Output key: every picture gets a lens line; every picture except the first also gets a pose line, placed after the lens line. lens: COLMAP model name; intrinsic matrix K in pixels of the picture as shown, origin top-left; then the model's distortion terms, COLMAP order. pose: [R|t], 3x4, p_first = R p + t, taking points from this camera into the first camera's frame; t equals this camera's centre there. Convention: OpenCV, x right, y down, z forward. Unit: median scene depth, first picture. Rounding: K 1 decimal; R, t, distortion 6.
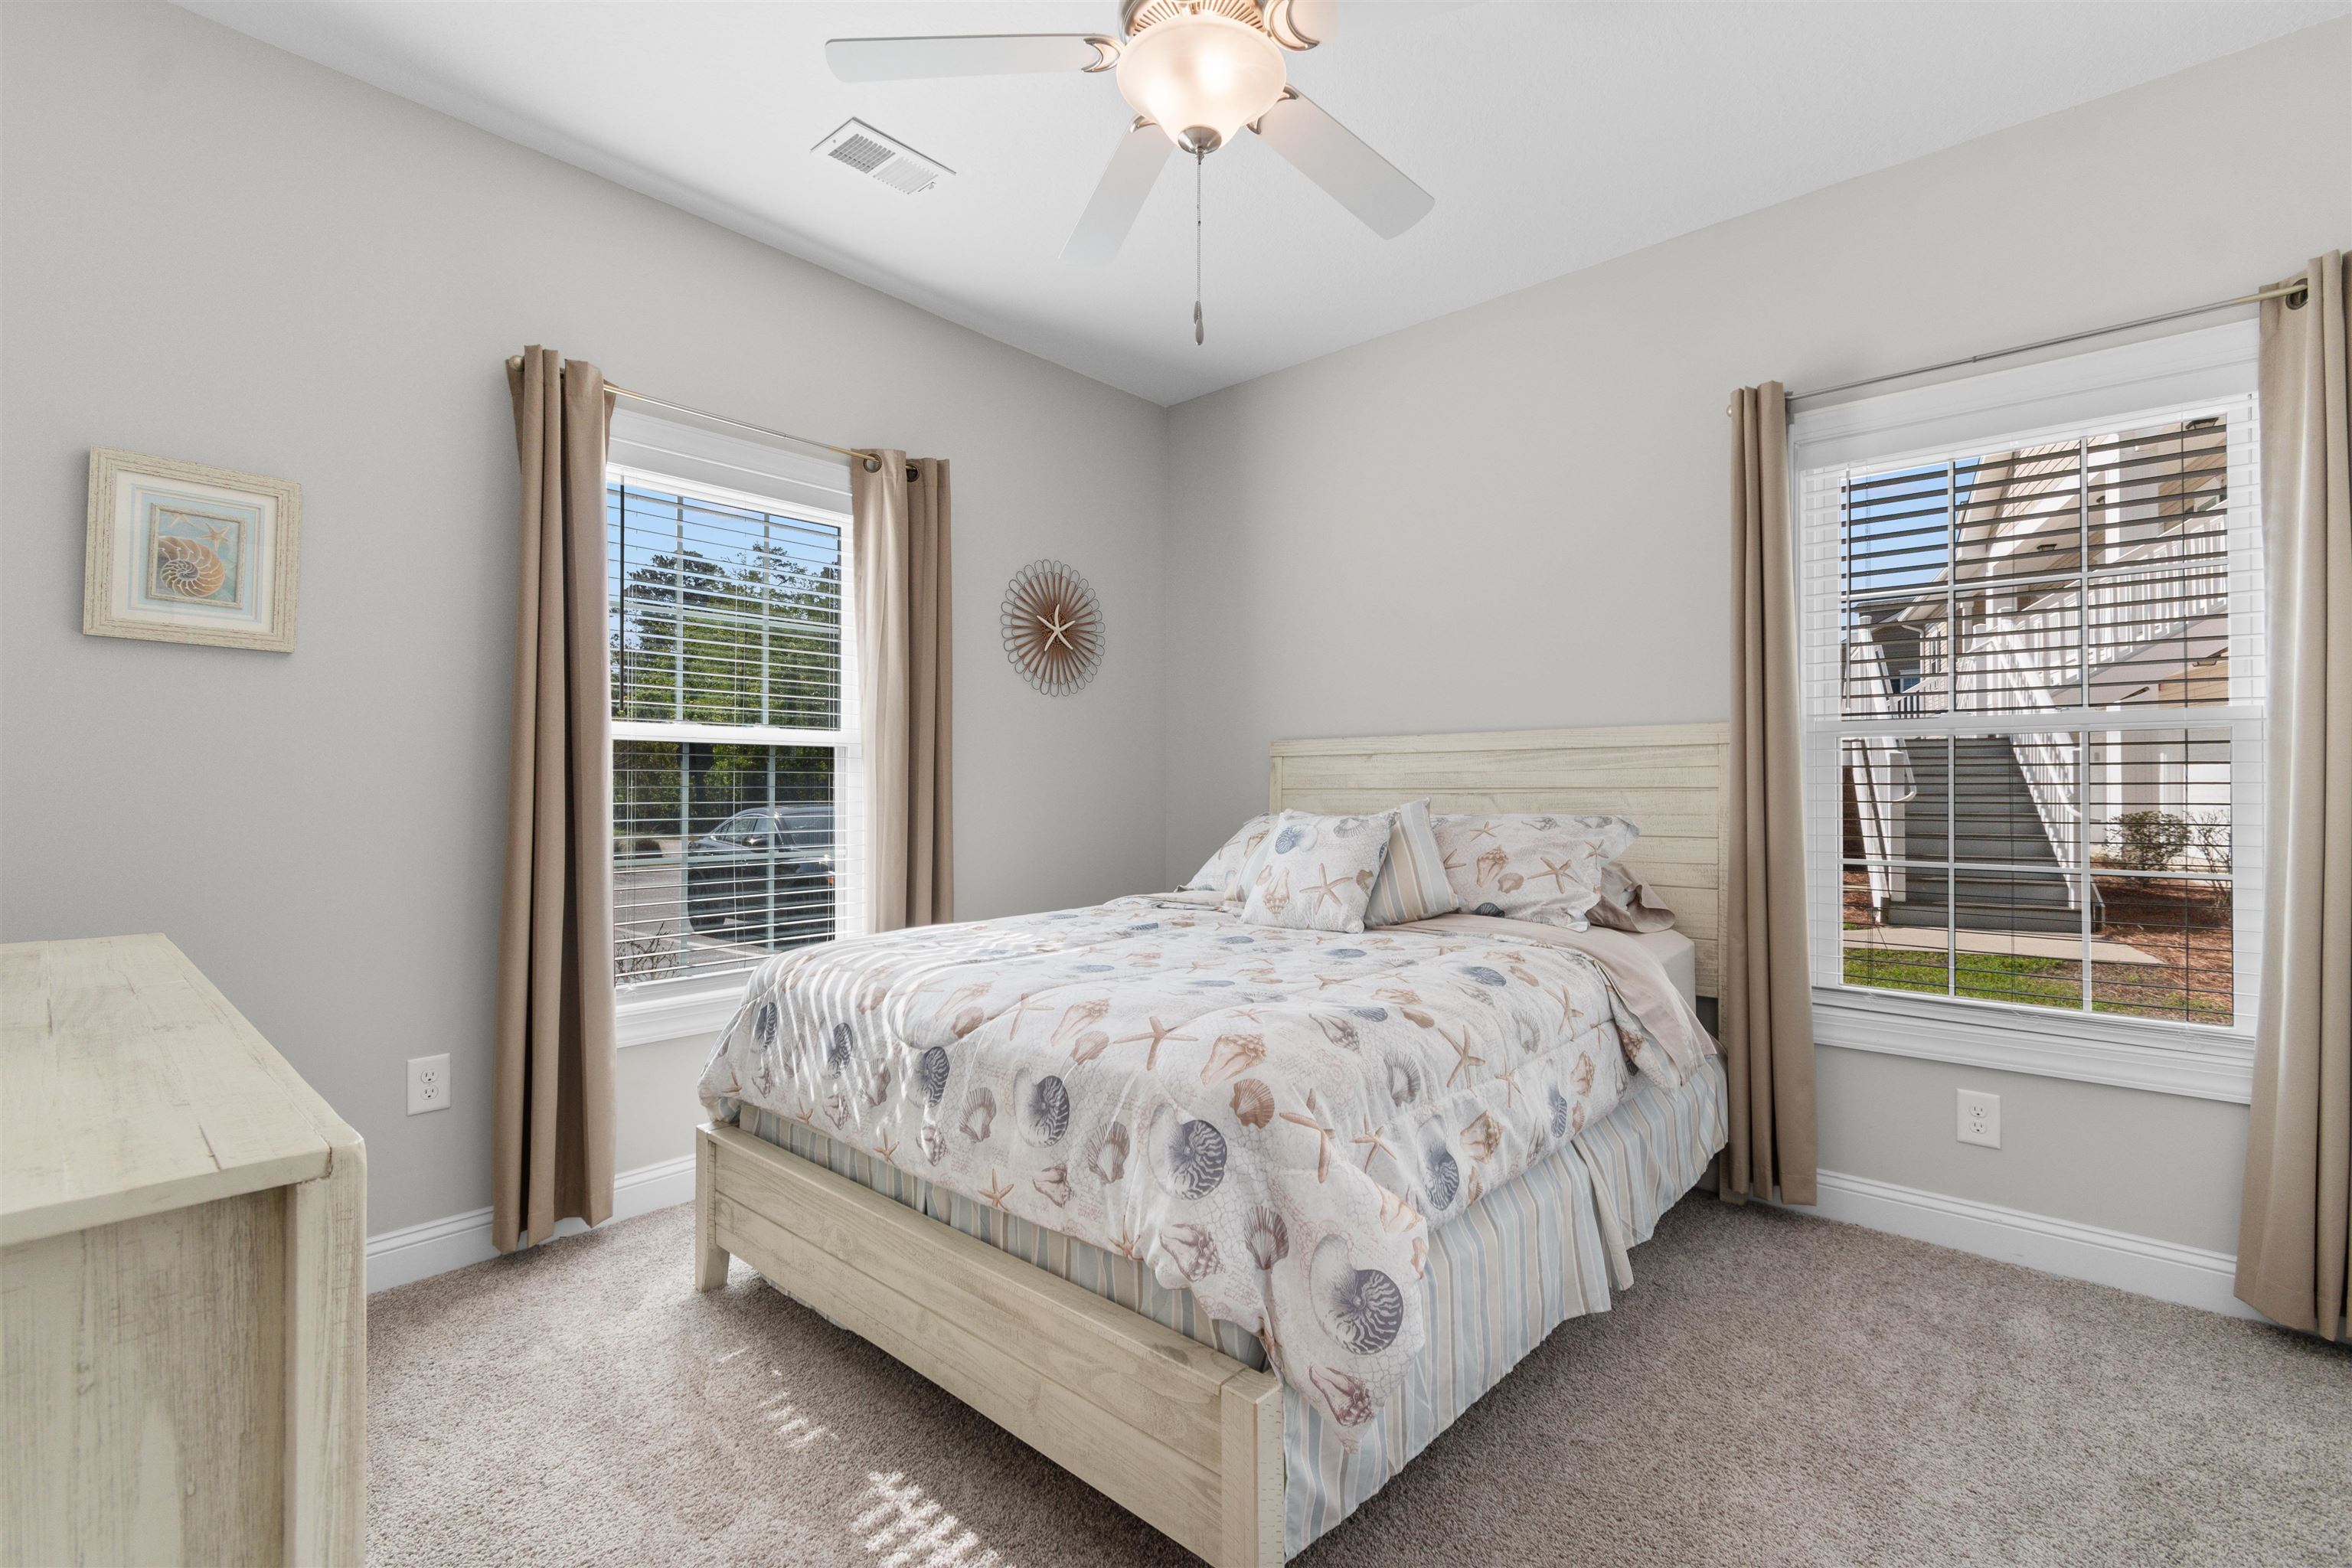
lens RADIAL K [[999.9, 0, 1146.9], [0, 999.9, 771.0], [0, 0, 1]] dist [0.001017, -0.000216]
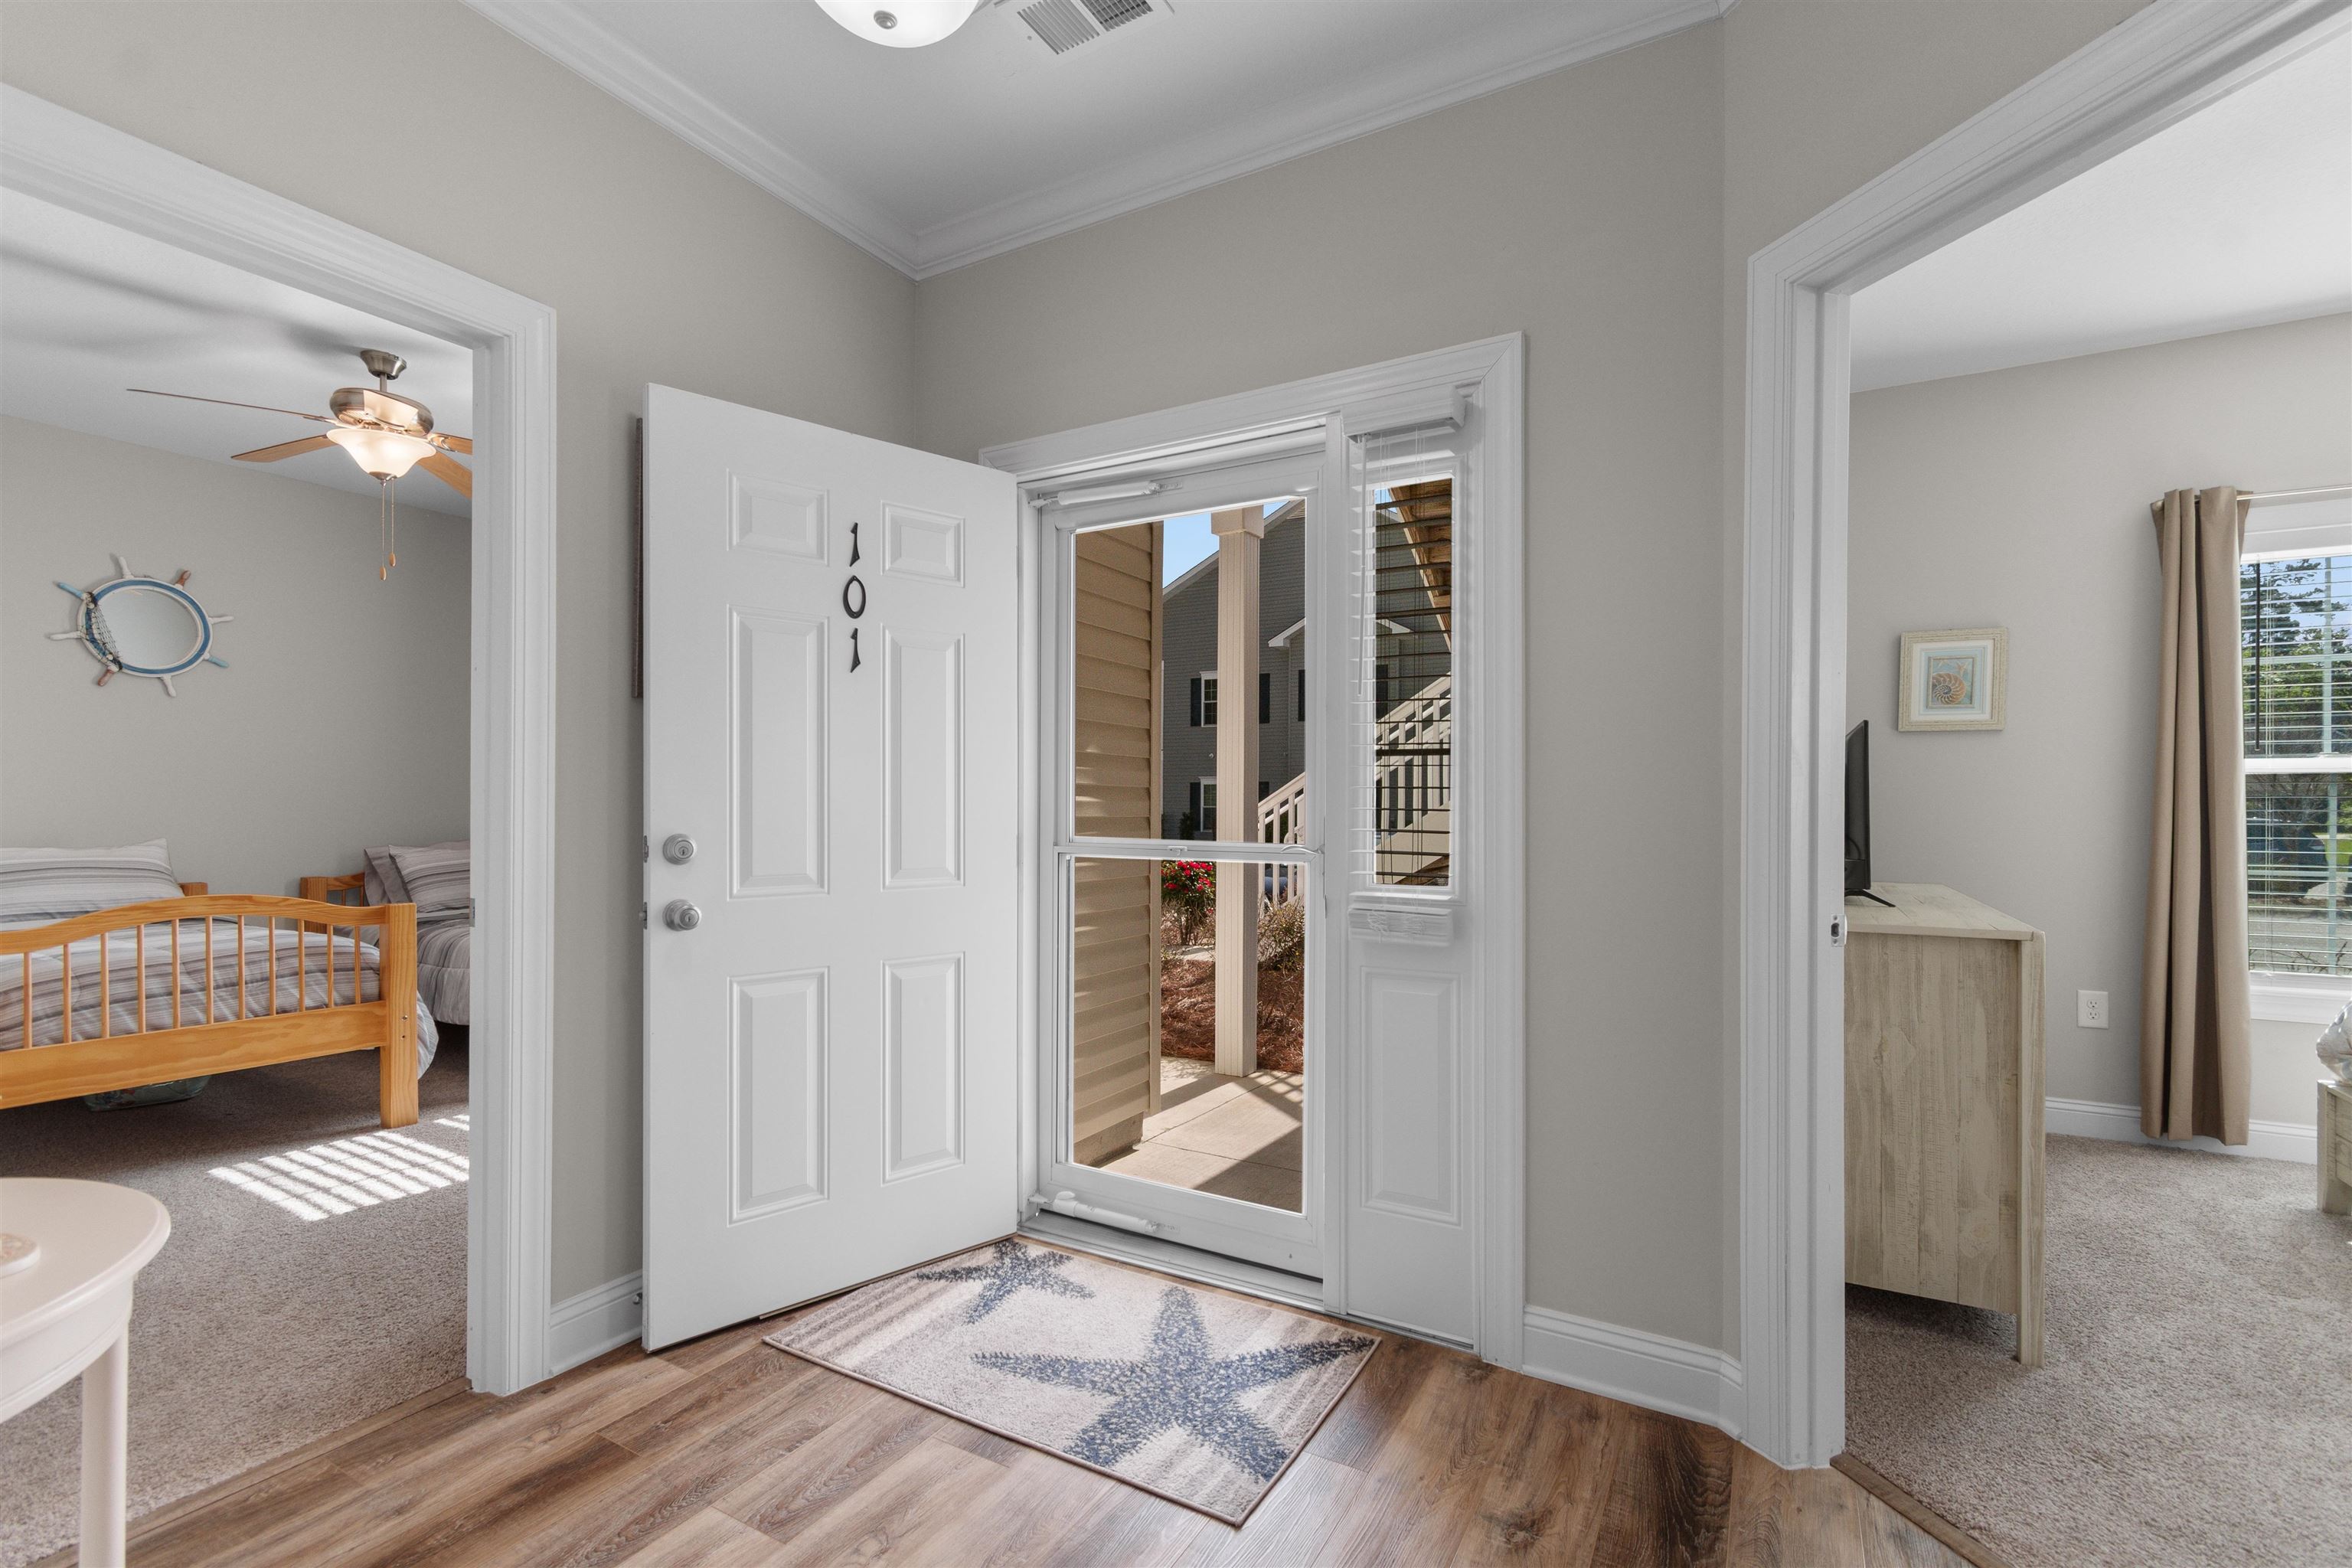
lens RADIAL K [[1065.0, 0, 1177.8], [0, 1065.0, 815.5], [0, 0, 1]] dist [0.003759, 0.000307]
pose [[0.218558, 0.007823, -0.975793, 0.539912], [0.013921, 0.999841, 0.011133, -0.013197], [0.975725, -0.016018, 0.218414, -0.679140]]
